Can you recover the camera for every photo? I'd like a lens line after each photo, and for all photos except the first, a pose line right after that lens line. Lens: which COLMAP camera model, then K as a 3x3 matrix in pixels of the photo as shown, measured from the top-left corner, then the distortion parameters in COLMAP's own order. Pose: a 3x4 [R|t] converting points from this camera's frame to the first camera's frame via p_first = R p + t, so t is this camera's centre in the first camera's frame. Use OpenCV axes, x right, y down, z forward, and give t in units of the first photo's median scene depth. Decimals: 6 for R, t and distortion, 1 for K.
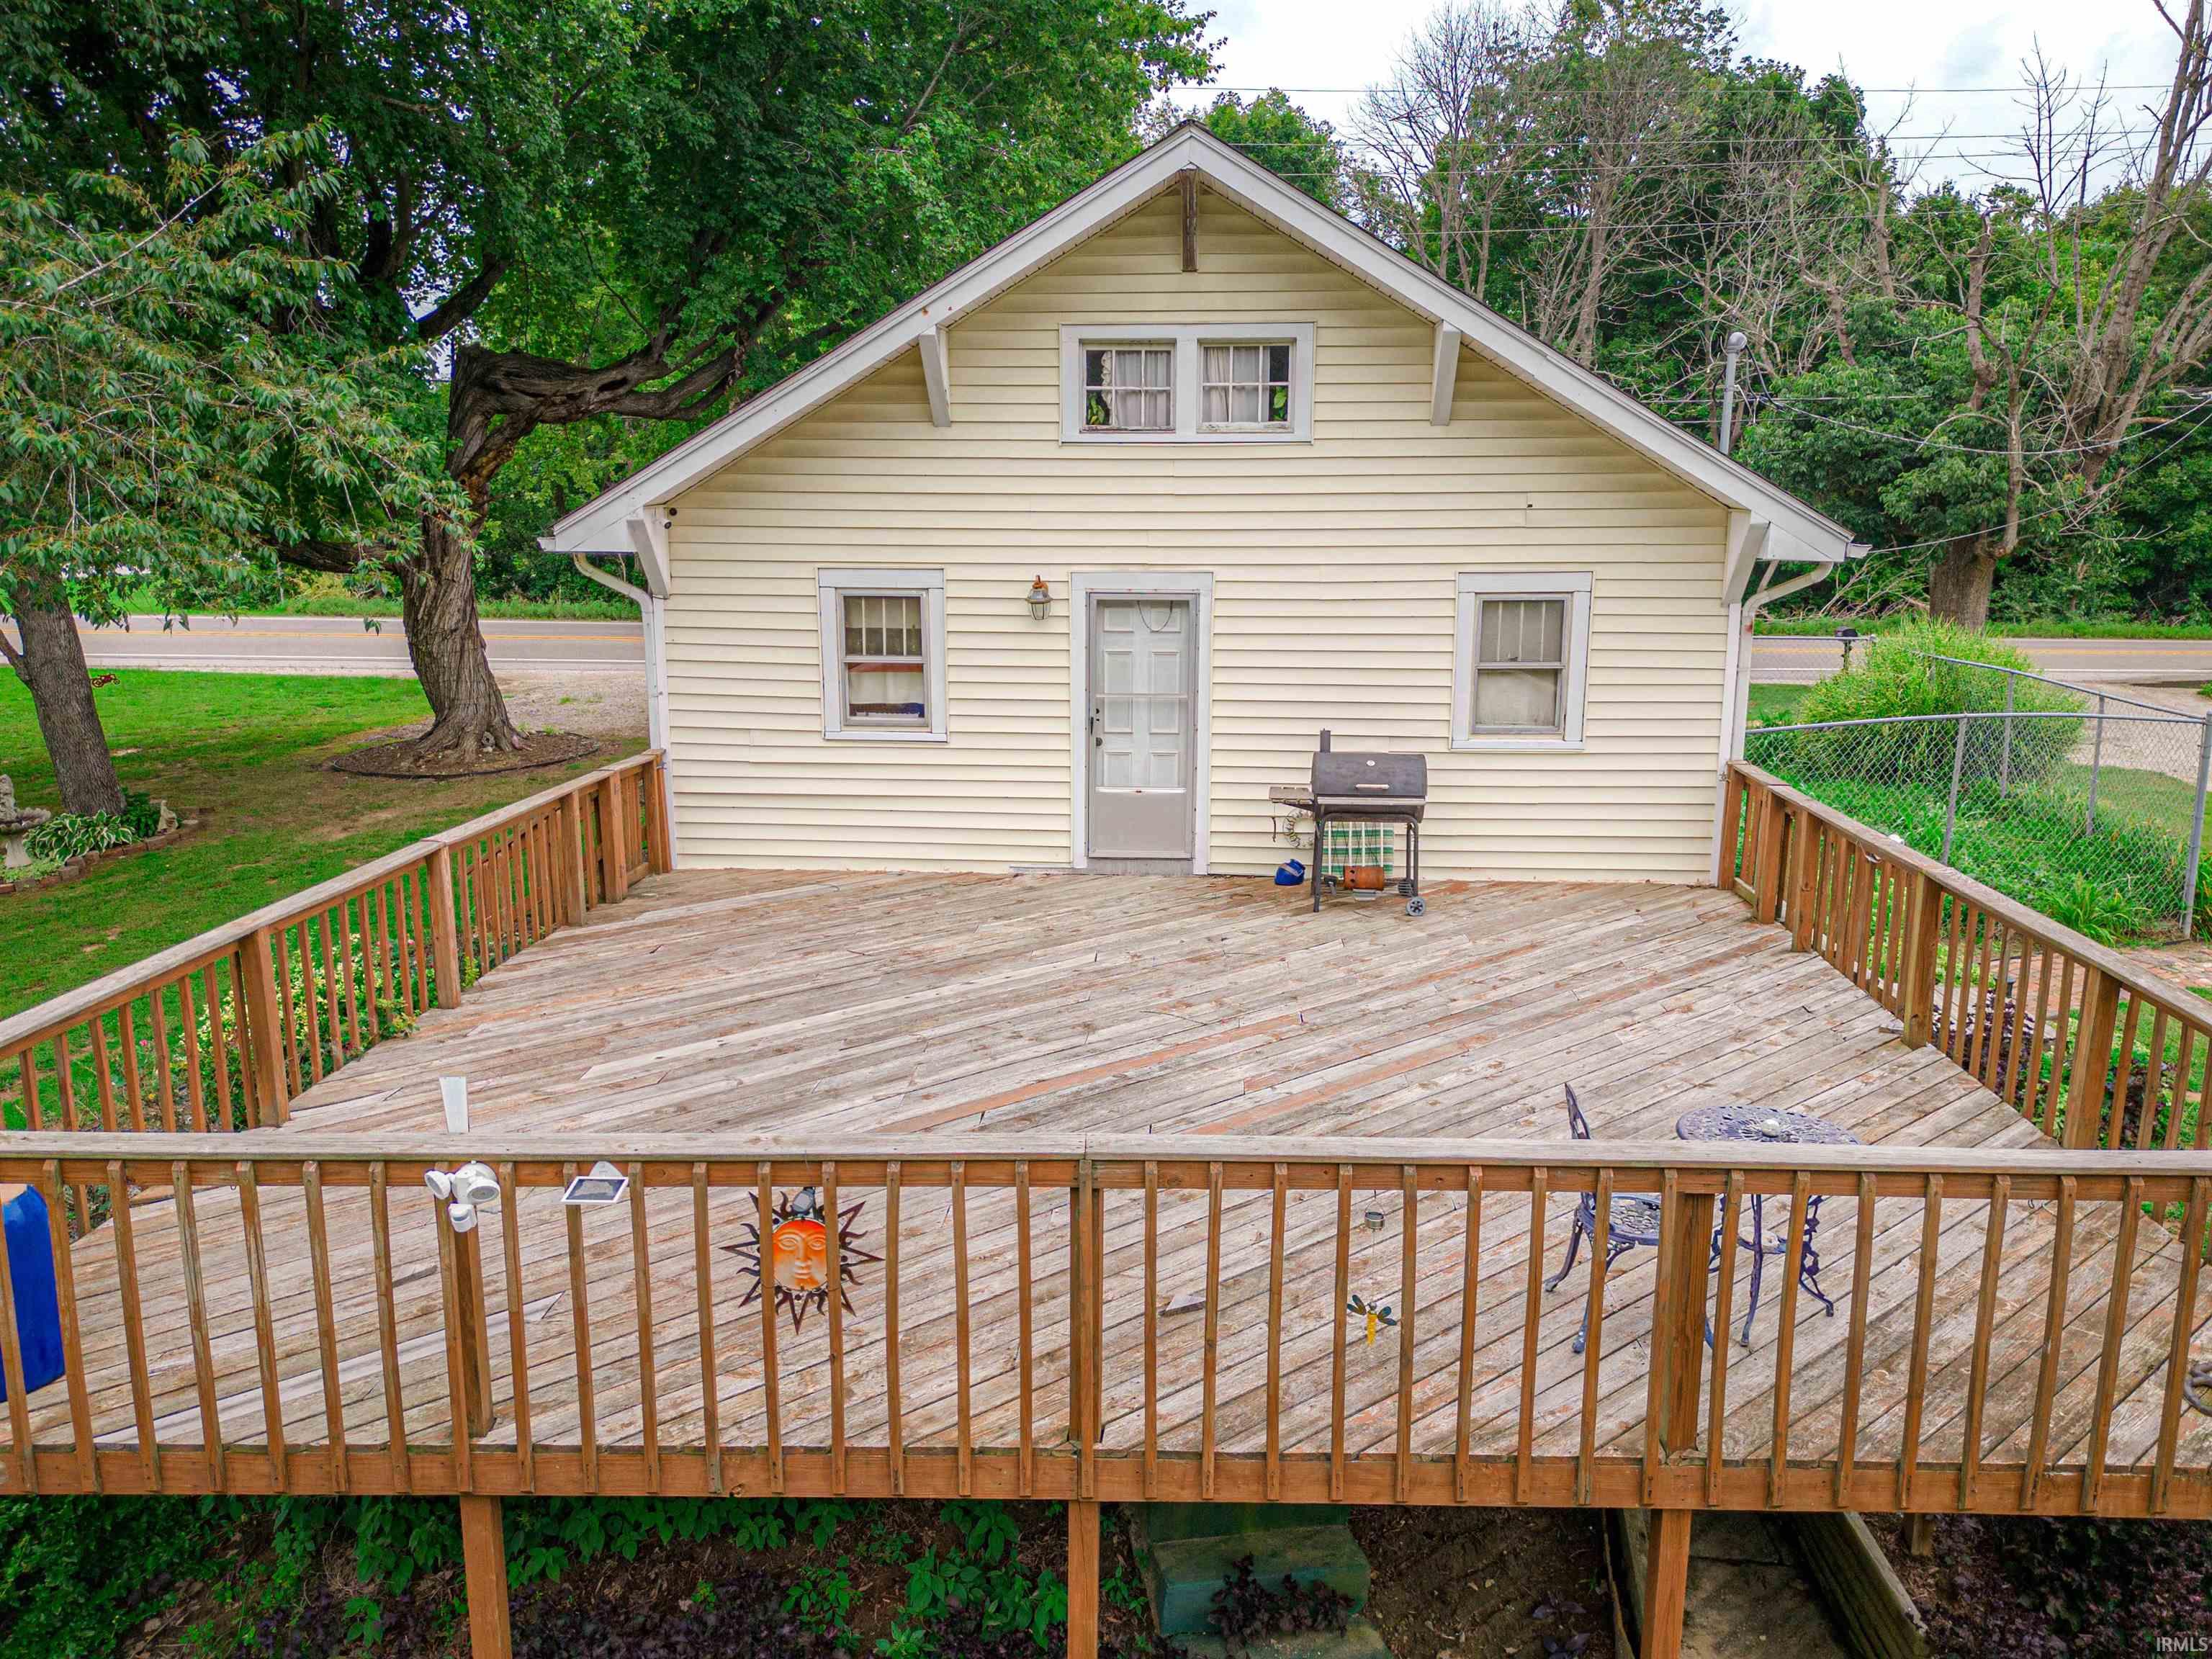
lens RADIAL K [[1580.2, 0, 1106.0], [0, 1580.2, 829.5], [0, 0, 1]] dist [0.098997, -0.109260]
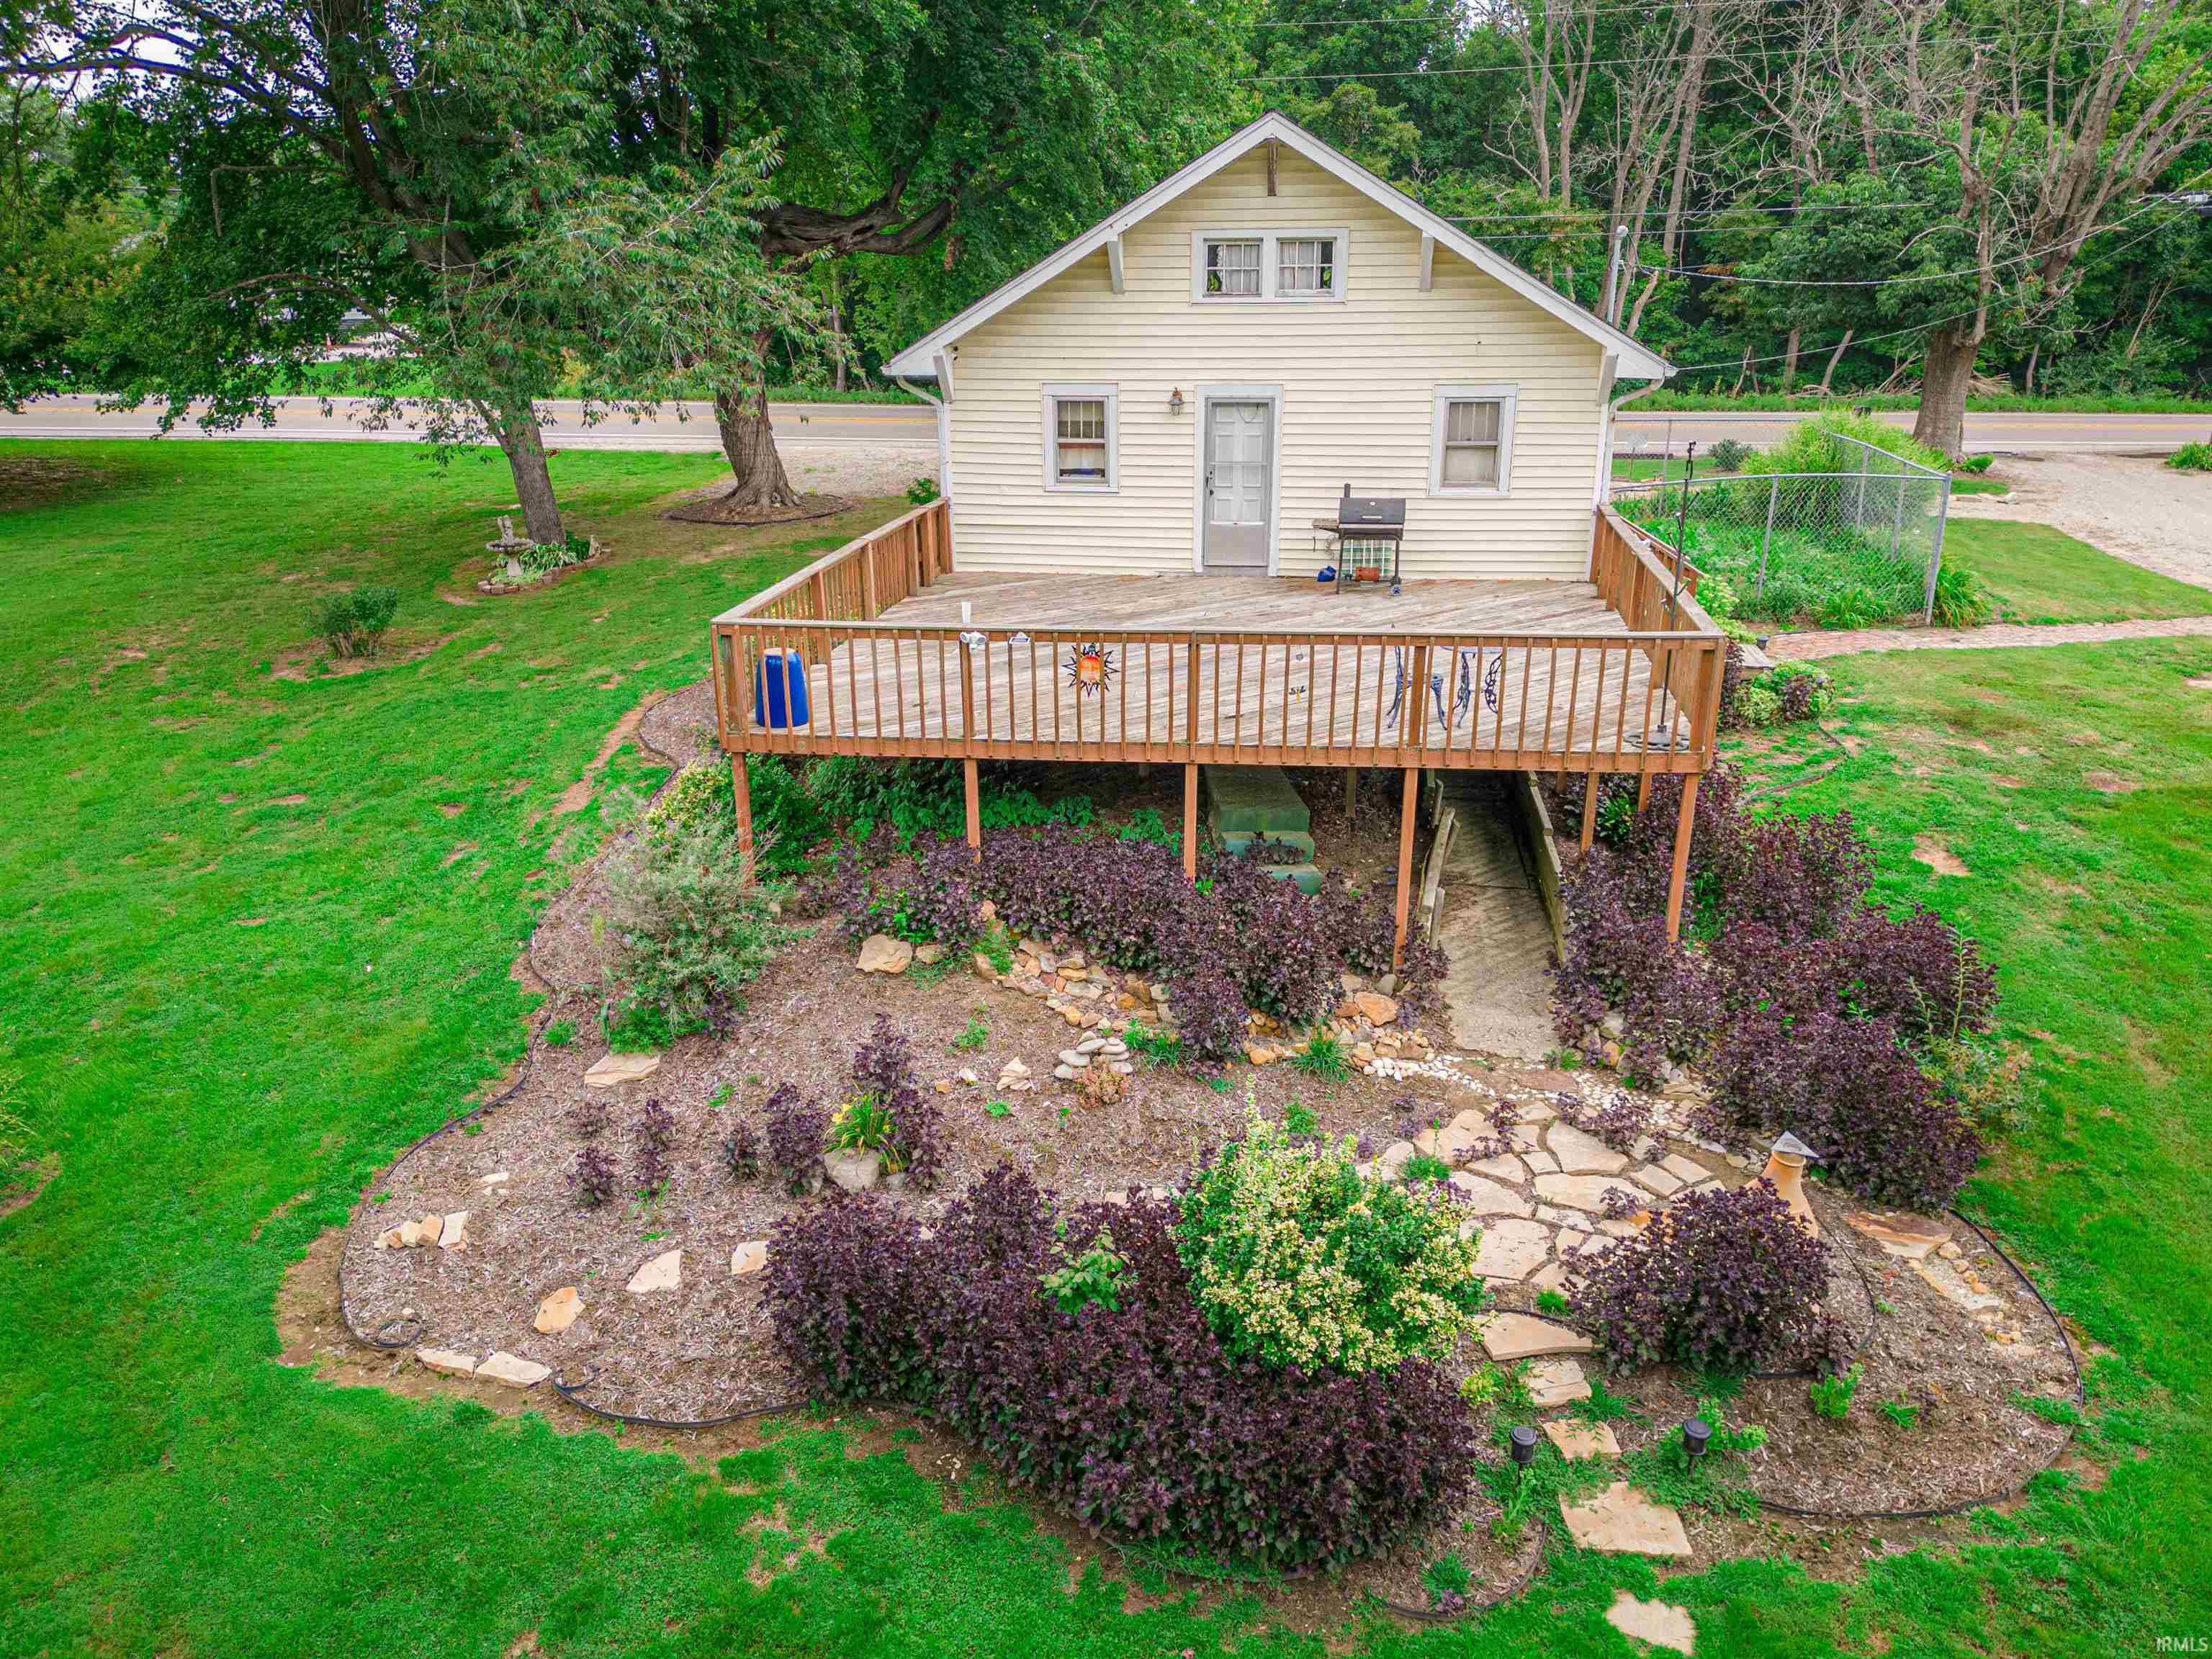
lens RADIAL K [[1586.0, 0, 1110.8], [0, 1586.0, 834.5], [0, 0, 1]] dist [0.117349, -0.157594]
pose [[0.997031, 0.018081, -0.074851, 0.021897], [-0.007495, 0.990213, 0.139363, 0.066798], [0.076638, -0.138388, 0.987408, -0.697727]]
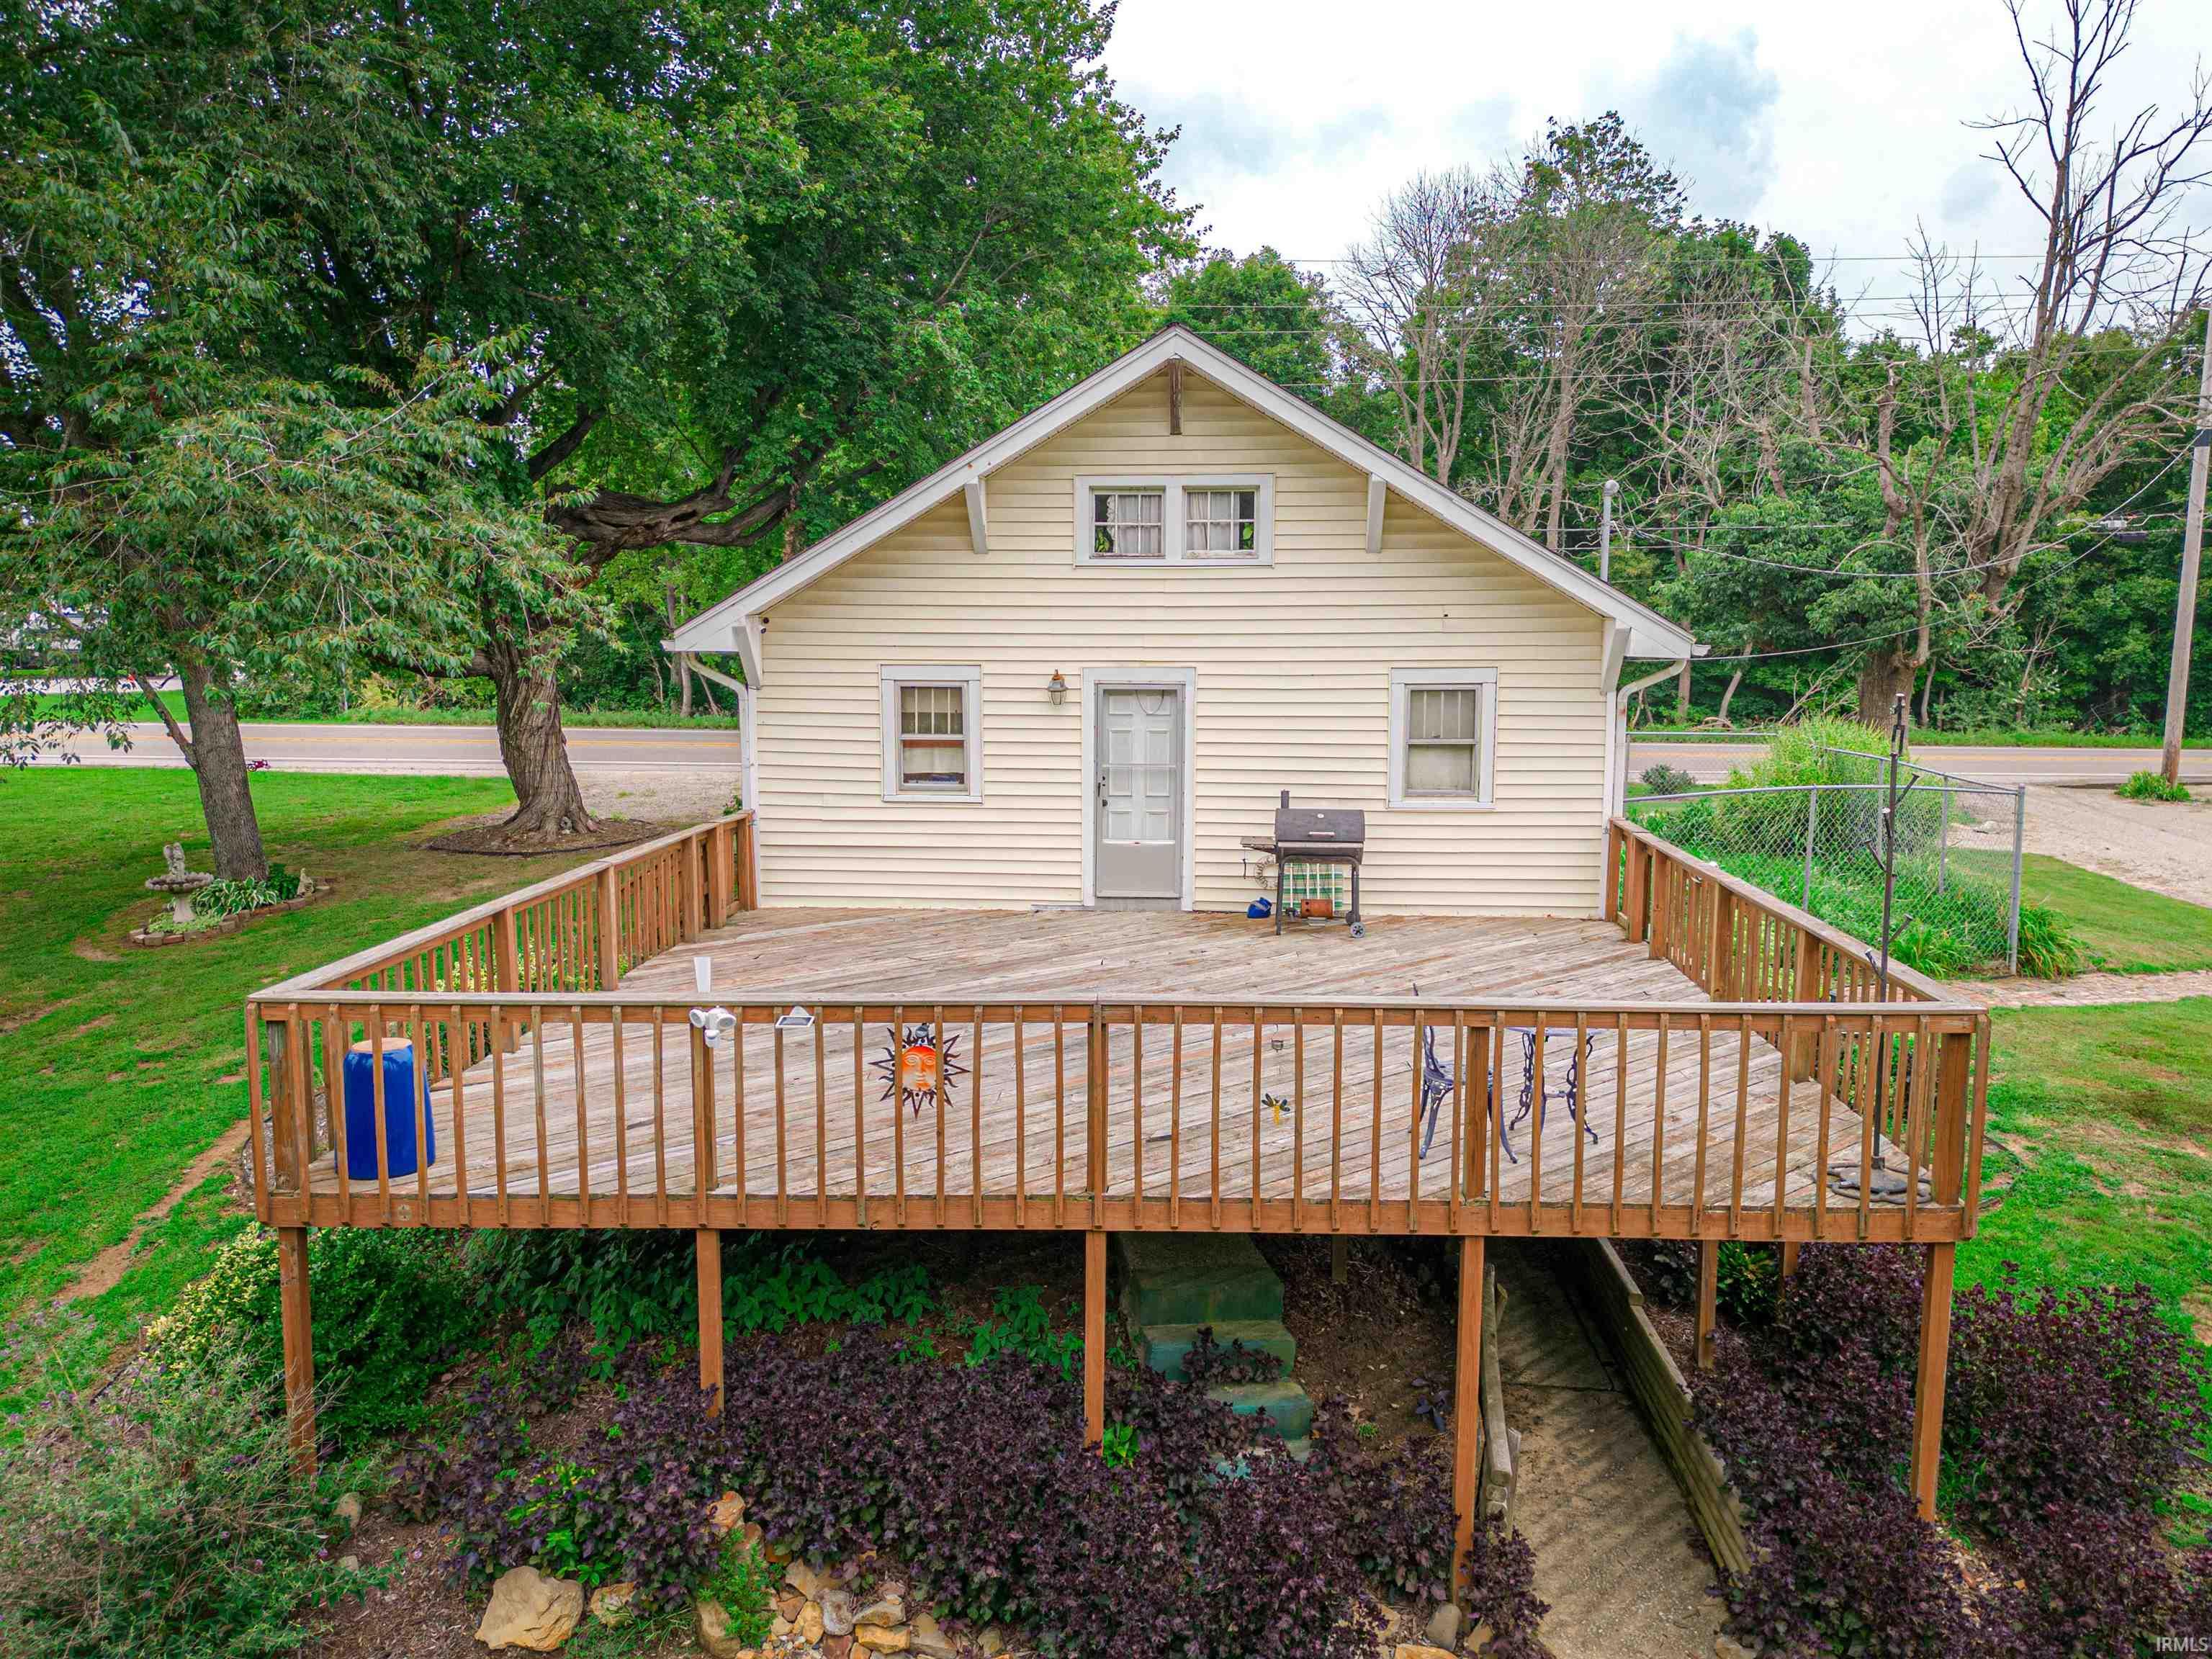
lens RADIAL K [[1586.0, 0, 1110.8], [0, 1586.0, 834.5], [0, 0, 1]] dist [0.117349, -0.157594]
pose [[1.000000, 0.000268, 0.000060, 0.000213], [-0.000263, 0.997483, -0.070907, 0.058383], [-0.000078, 0.070907, 0.997483, -0.242640]]
